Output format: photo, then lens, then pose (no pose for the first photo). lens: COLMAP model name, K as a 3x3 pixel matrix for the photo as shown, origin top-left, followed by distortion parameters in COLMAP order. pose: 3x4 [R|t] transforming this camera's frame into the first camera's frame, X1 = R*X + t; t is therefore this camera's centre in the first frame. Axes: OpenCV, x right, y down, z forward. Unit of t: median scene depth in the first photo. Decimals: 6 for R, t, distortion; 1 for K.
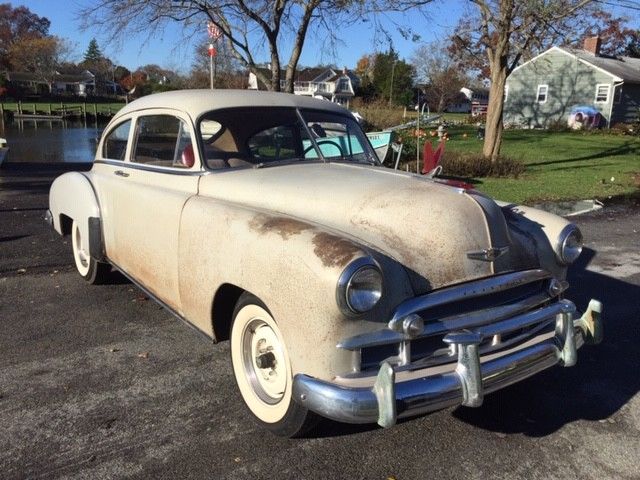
lens RADIAL K [[550.4, 0, 318.7], [0, 550.4, 240.3], [0, 0, 1]] dist [0.089888, -0.107968]
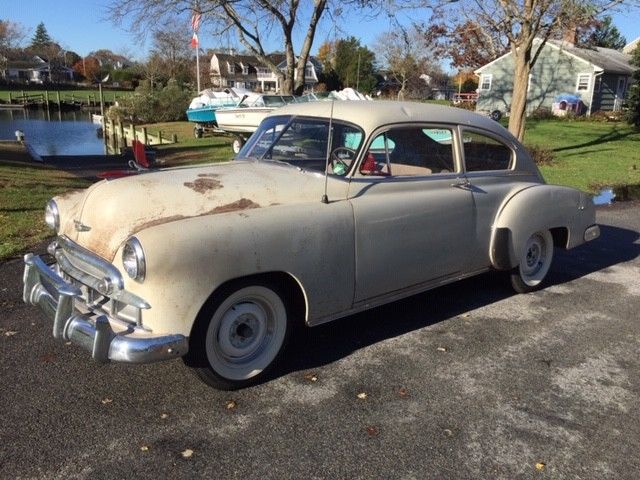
lens RADIAL K [[550.4, 0, 318.7], [0, 550.4, 240.3], [0, 0, 1]] dist [0.089888, -0.107968]
pose [[0.996247, -0.026278, 0.082473, -0.037180], [0.024247, 0.999380, 0.025527, -0.000638], [-0.083092, -0.023431, 0.996266, -0.010491]]
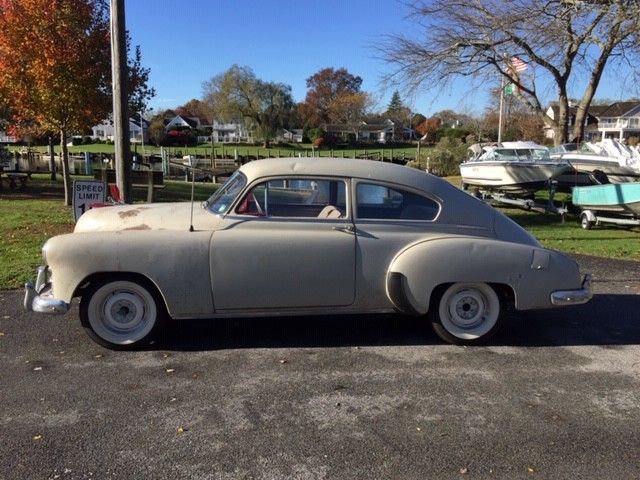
lens RADIAL K [[550.4, 0, 318.7], [0, 550.4, 240.3], [0, 0, 1]] dist [0.089888, -0.107968]
pose [[0.875427, 0.057546, -0.479912, 0.009366], [-0.091496, 0.994666, -0.047633, 0.000182], [0.474611, 0.085609, 0.876023, -0.013481]]
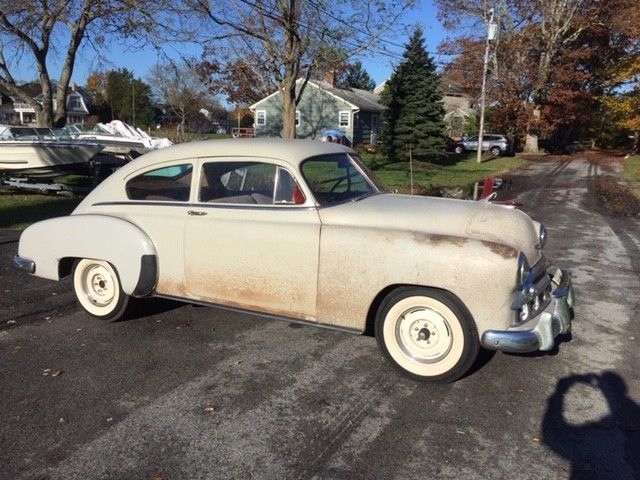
lens RADIAL K [[550.4, 0, 318.7], [0, 550.4, 240.3], [0, 0, 1]] dist [0.089888, -0.107968]
pose [[0.894011, -0.092816, 0.438327, -0.032674], [0.106934, 0.994237, -0.007574, -0.001489], [-0.435098, 0.053643, 0.898784, -0.006394]]
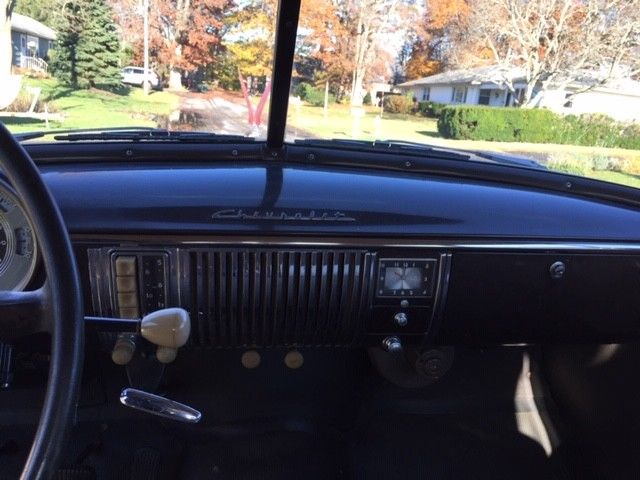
lens RADIAL K [[558.6, 0, 320.0], [0, 558.6, 240.0], [0, 0, 1]] dist [0.066982, -0.117757]
pose [[0.414044, -0.216134, 0.884225, -0.111484], [0.123564, 0.975755, 0.180647, 0.000199], [-0.901831, 0.034463, 0.430712, -0.007182]]
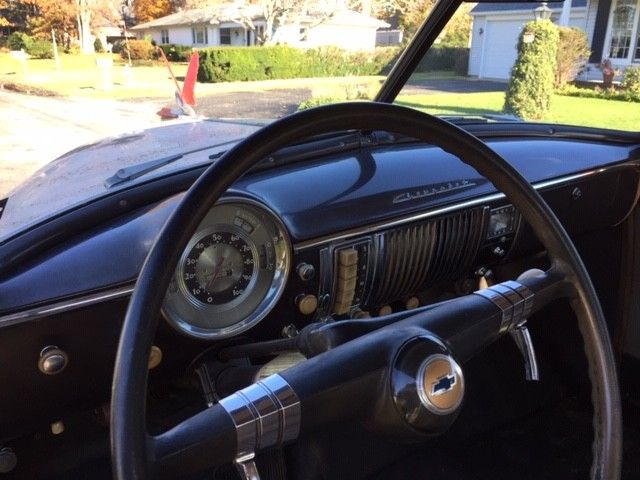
lens RADIAL K [[550.4, 0, 318.7], [0, 550.4, 240.3], [0, 0, 1]] dist [0.089888, -0.107968]
pose [[-0.018878, -0.347686, 0.937421, -0.114523], [0.207363, 0.915840, 0.343857, -0.002120], [-0.978082, 0.200877, 0.054808, -0.000673]]
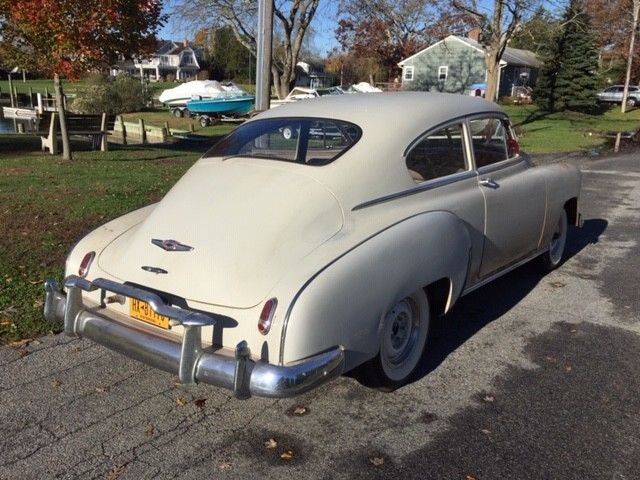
lens RADIAL K [[566.9, 0, 318.3], [0, 566.9, 242.0], [0, 0, 1]] dist [0.091227, -0.112691]
pose [[0.942370, -0.104134, 0.317954, -0.141489], [0.090260, 0.994222, 0.058105, 0.006639], [-0.322167, -0.026058, 0.946324, -0.062919]]
